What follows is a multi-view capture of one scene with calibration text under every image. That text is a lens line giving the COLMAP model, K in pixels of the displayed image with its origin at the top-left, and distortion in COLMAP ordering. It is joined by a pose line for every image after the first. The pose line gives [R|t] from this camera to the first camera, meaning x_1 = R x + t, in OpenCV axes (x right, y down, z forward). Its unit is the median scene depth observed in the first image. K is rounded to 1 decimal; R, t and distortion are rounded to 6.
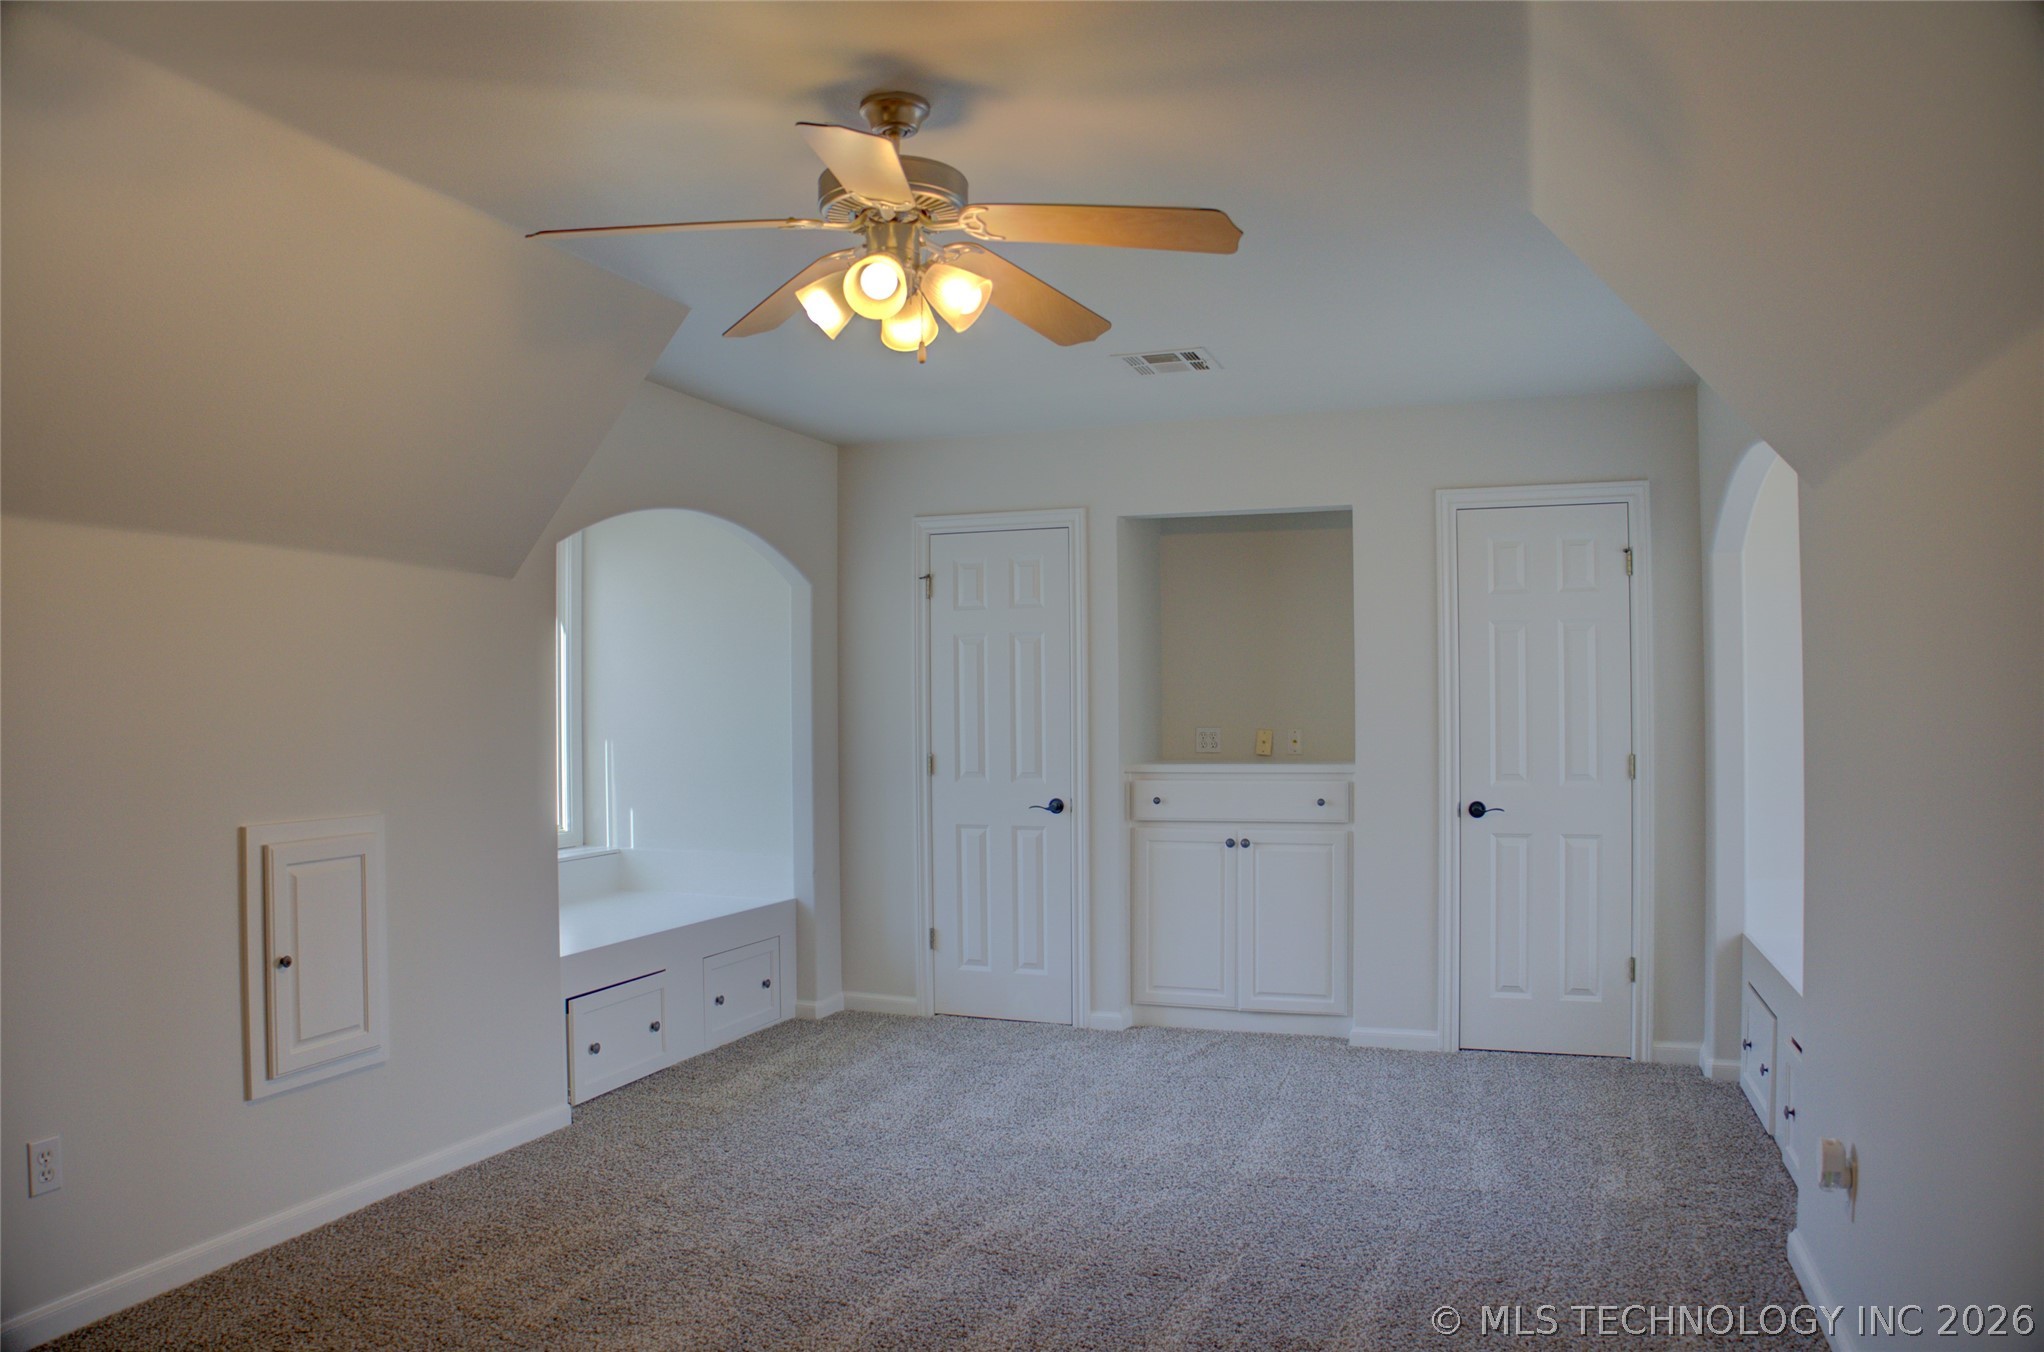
lens RADIAL K [[1349.1, 0, 1028.4], [0, 1349.1, 683.1], [0, 0, 1]] dist [-0.245722, 0.265609]
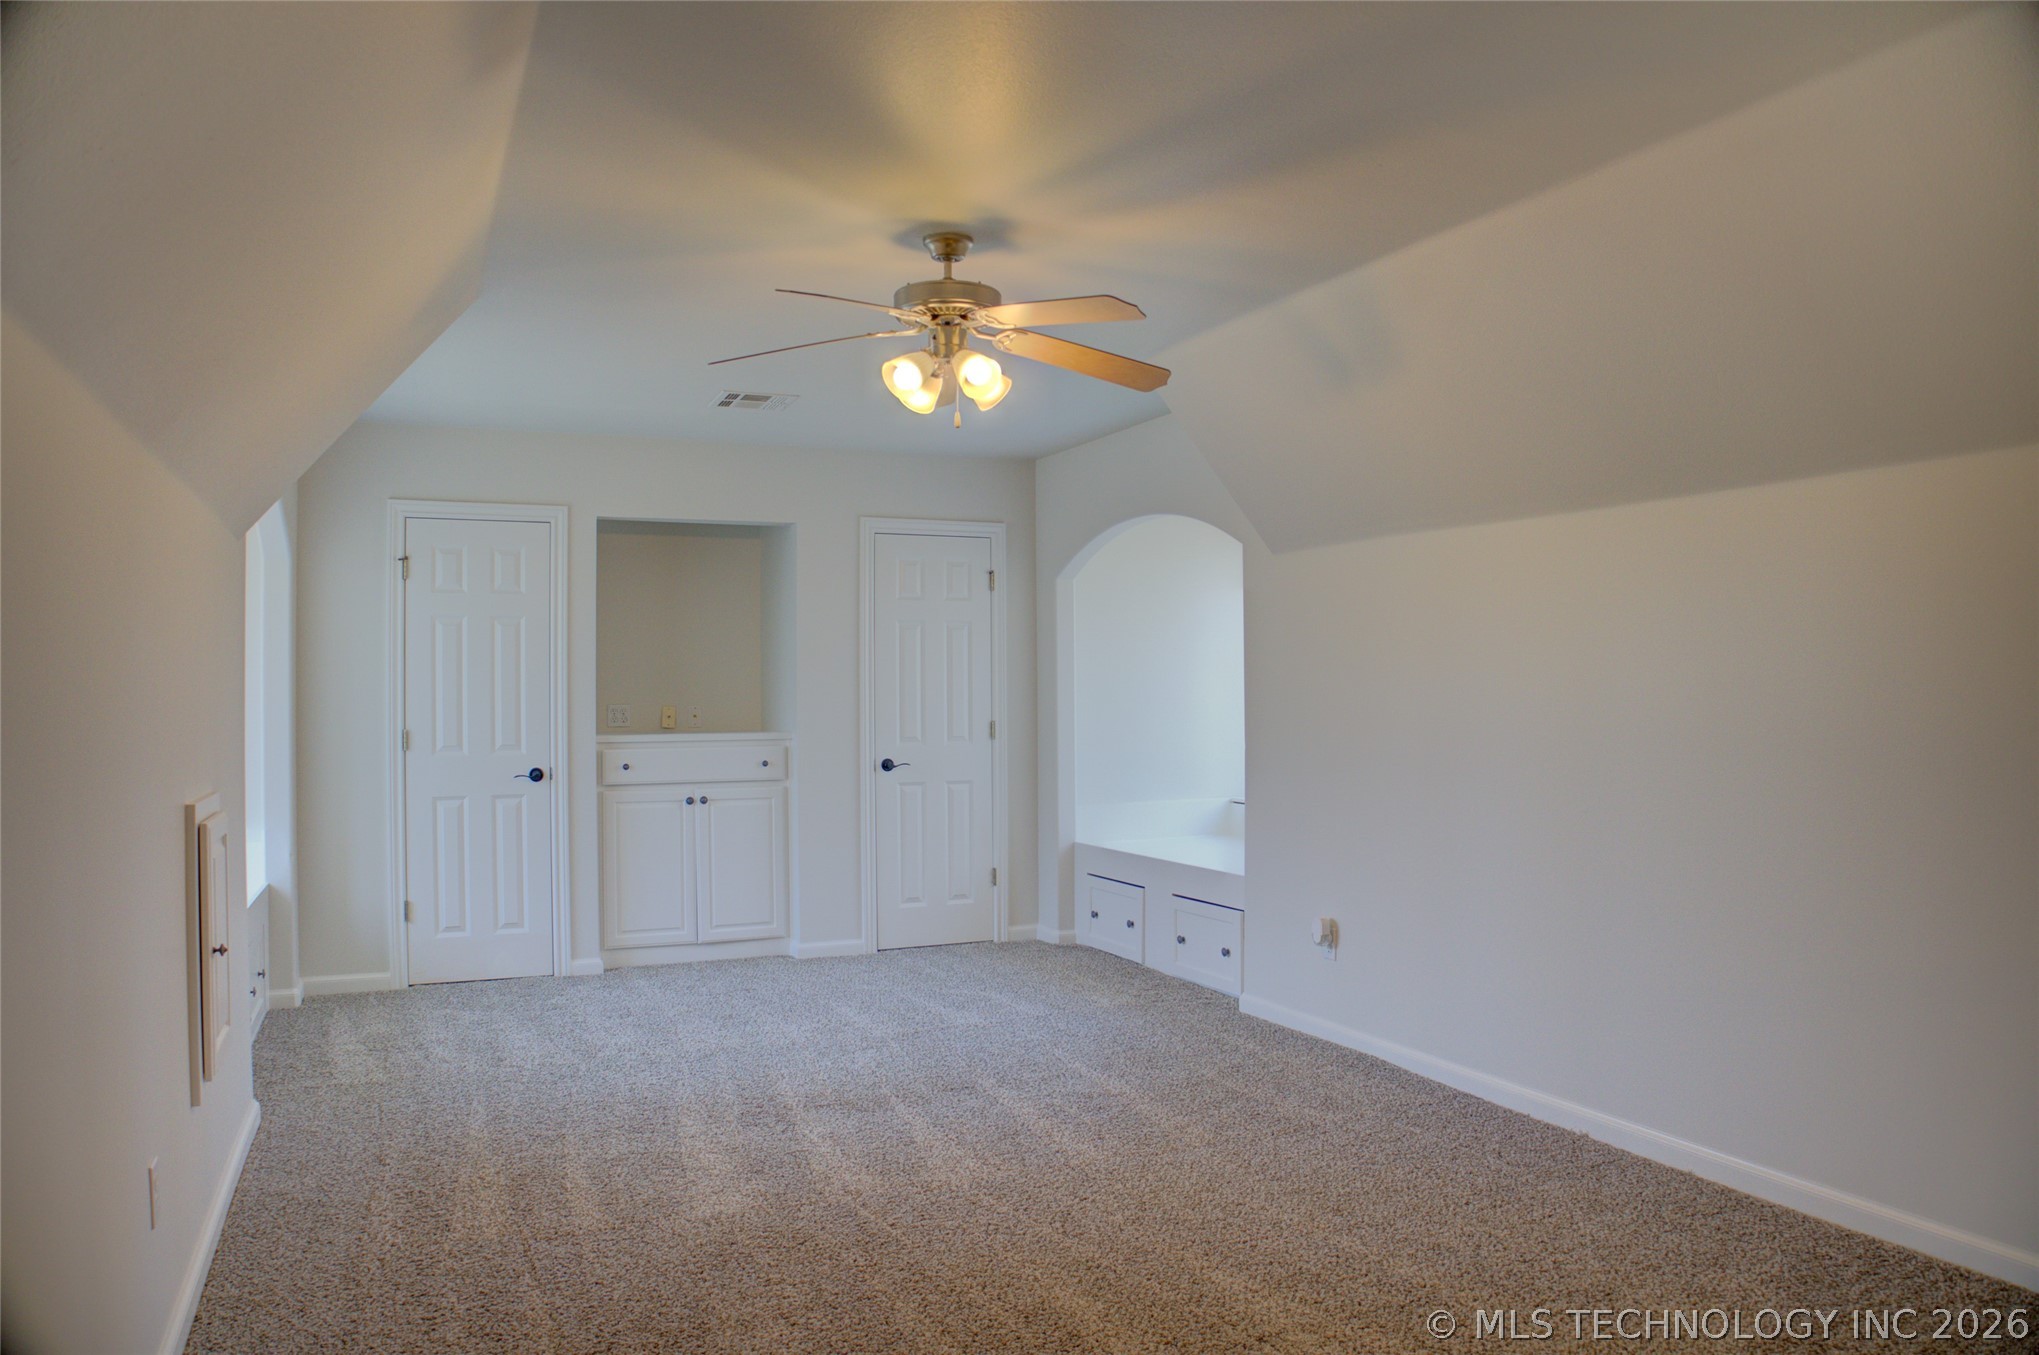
lens RADIAL K [[1349.8, 0, 932.8], [0, 1349.8, 673.0], [0, 0, 1]] dist [-0.097753, 0.000998]
pose [[0.744372, 0.010300, 0.667686, -0.487513], [-0.009152, 0.999944, -0.005222, 0.011203], [-0.667703, -0.002224, 0.744425, -0.027459]]
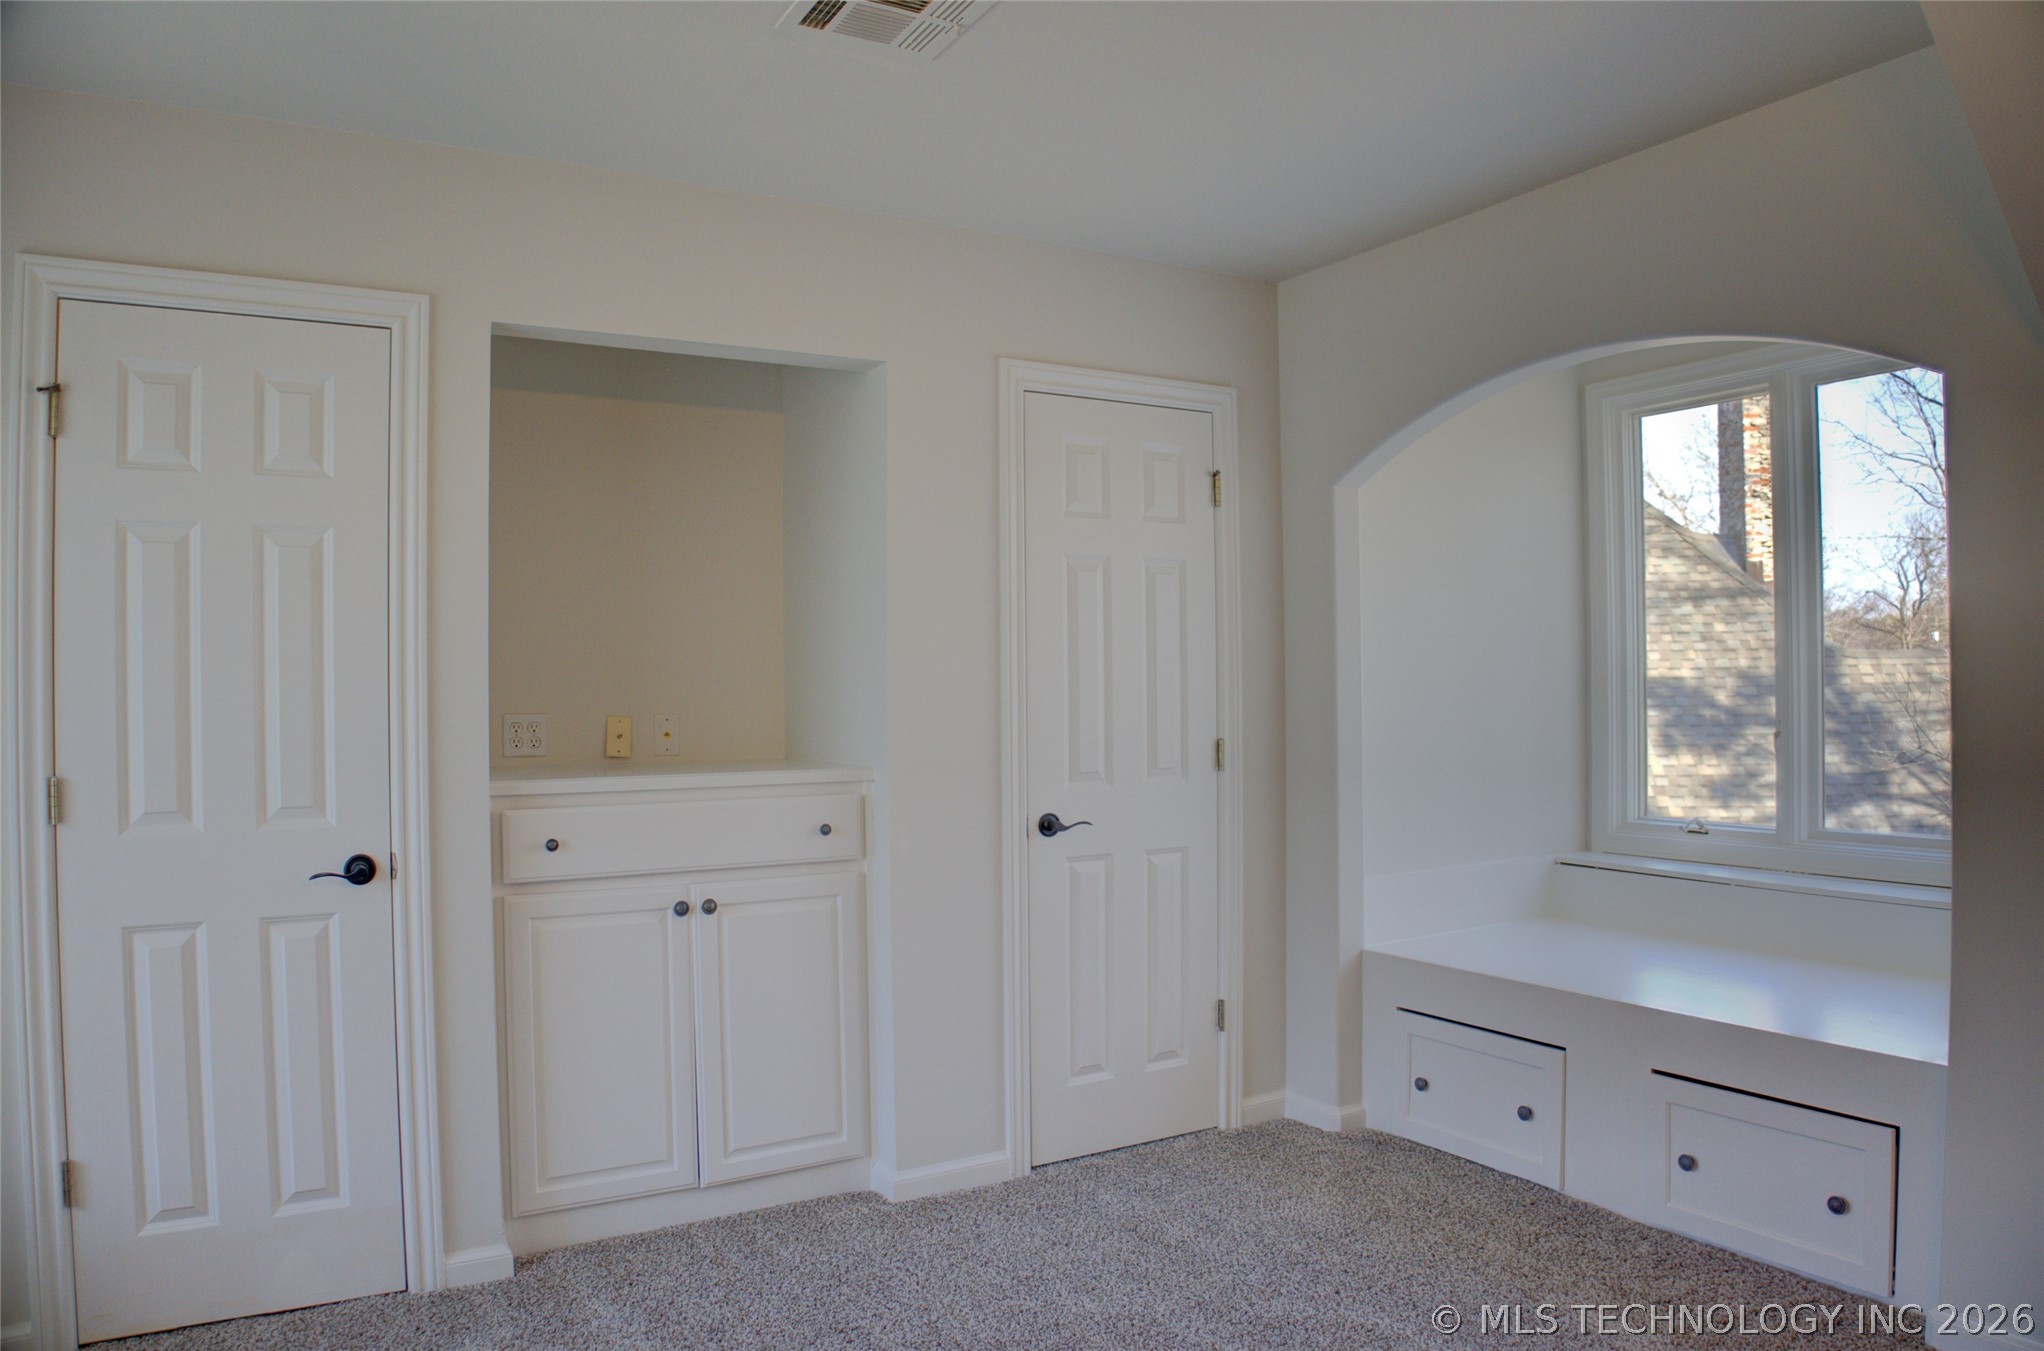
lens RADIAL K [[1396.2, 0, 1022.0], [0, 1396.2, 675.5], [0, 0, 1]] dist [-0.135275, 0.047255]
pose [[0.632765, 0.004489, 0.774331, -0.225799], [-0.007295, 0.999973, 0.000165, 0.016412], [-0.774310, -0.005753, 0.632781, 0.505815]]
